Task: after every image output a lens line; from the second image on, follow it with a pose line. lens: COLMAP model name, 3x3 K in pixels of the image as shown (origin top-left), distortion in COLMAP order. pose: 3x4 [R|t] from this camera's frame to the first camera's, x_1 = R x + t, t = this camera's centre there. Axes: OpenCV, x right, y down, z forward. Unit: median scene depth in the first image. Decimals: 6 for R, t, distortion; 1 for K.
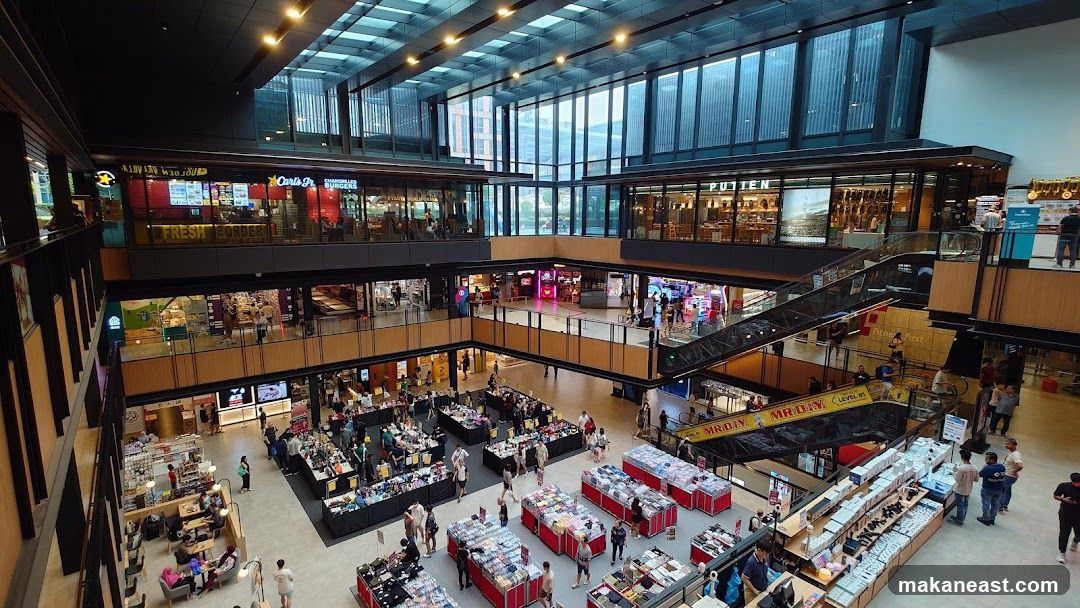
lens RADIAL K [[520.3, 0, 540.0], [0, 520.3, 304.0], [0, 0, 1]] dist [0.000937, 0.000048]
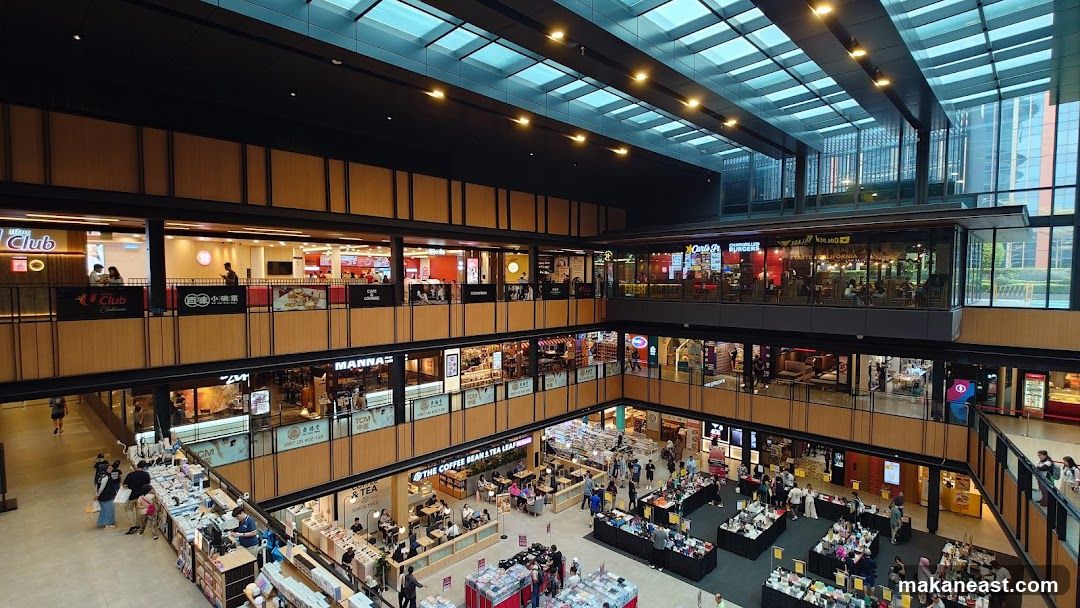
lens RADIAL K [[520.3, 0, 540.0], [0, 520.3, 304.0], [0, 0, 1]] dist [0.000937, 0.000048]
pose [[0.142200, 0.038896, -0.989073, 0.524133], [-0.167149, 0.985821, 0.014737, -0.056914], [0.975623, 0.163227, 0.146686, 0.408234]]
